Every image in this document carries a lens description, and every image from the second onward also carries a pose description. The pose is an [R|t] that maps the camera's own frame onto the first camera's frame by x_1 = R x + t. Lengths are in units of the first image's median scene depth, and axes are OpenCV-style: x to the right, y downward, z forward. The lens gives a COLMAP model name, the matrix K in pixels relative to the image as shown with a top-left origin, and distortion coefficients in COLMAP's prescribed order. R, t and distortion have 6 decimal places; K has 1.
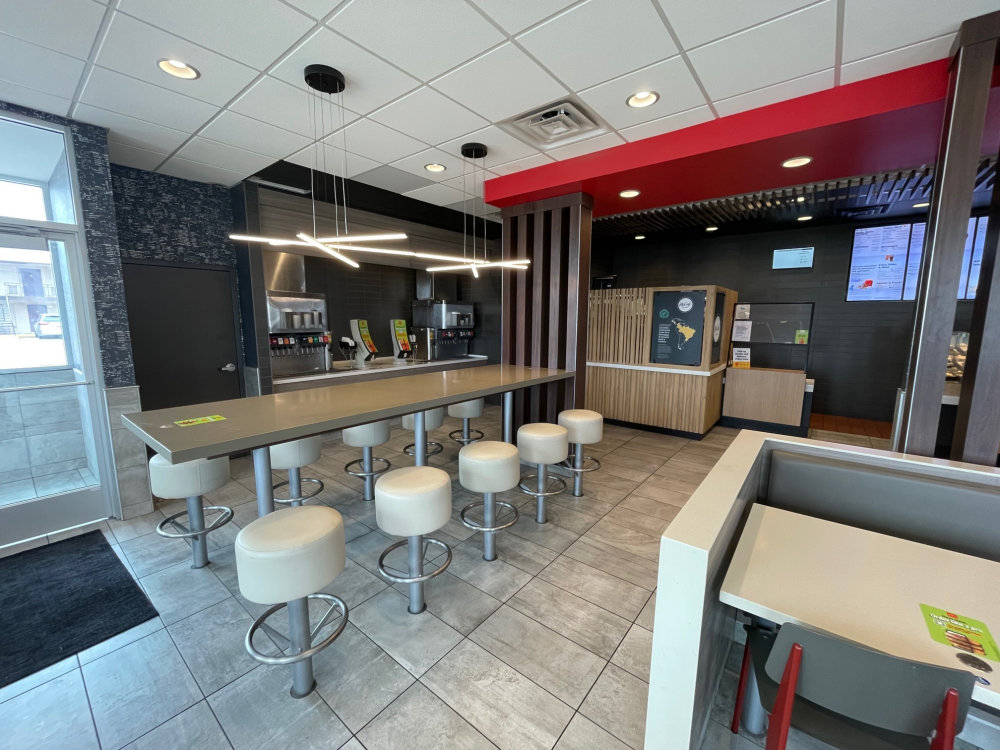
lens RADIAL K [[402.6, 0, 506.5], [0, 402.6, 378.2], [0, 0, 1]] dist [-0.000703, 0.000995]
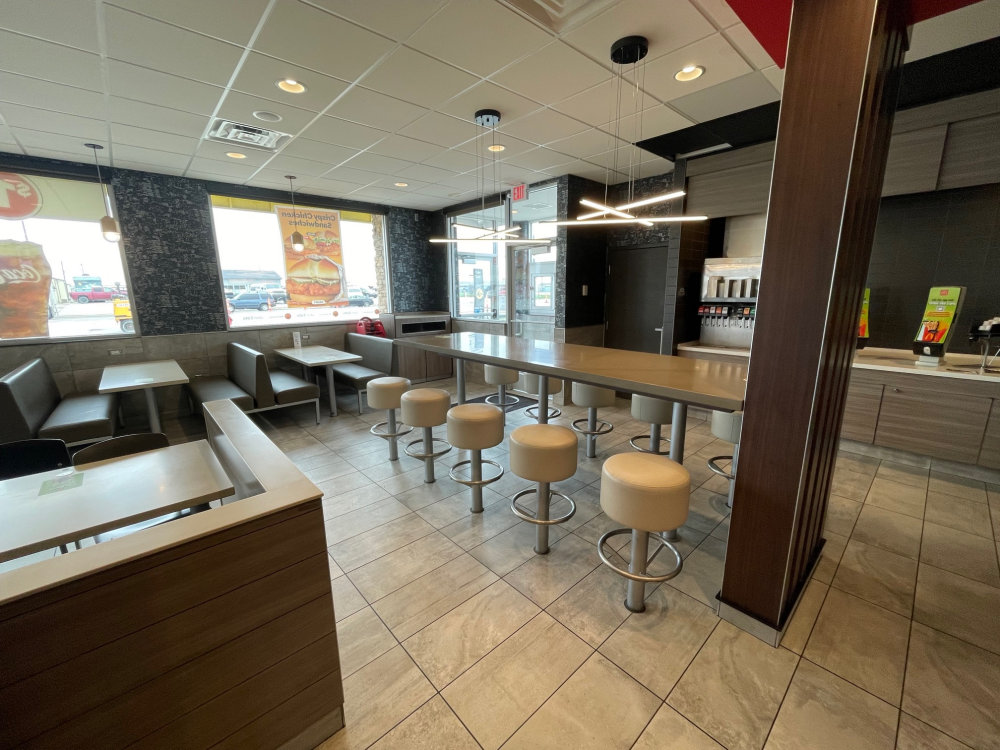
lens RADIAL K [[402.6, 0, 502.5], [0, 402.6, 378.0], [0, 0, 1]] dist [-0.000703, 0.000995]
pose [[-0.162332, 0.201863, -0.965867, 0.448099], [-0.145095, 0.963327, 0.225718, -0.069316], [0.976010, 0.176784, -0.127089, 0.561607]]
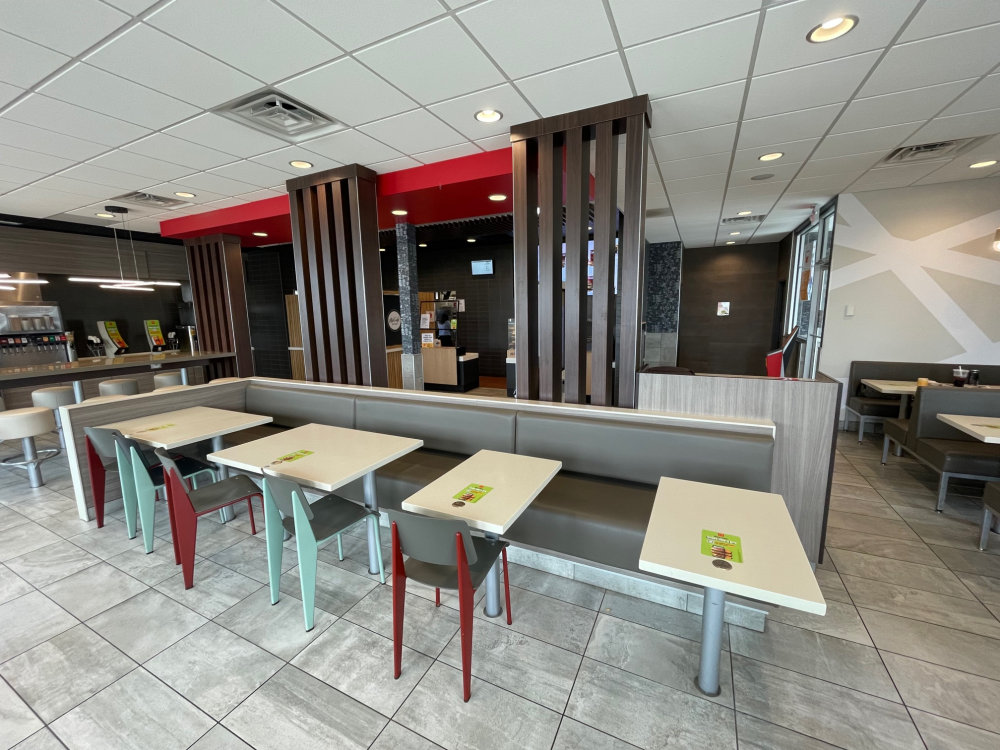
lens RADIAL K [[402.6, 0, 499.9], [0, 402.6, 366.1], [0, 0, 1]] dist [-0.000703, 0.000995]
pose [[0.977461, -0.051326, 0.204784, 0.540770], [0.054638, 0.998451, -0.010547, 0.067243], [-0.203926, 0.021498, 0.978750, -0.420509]]
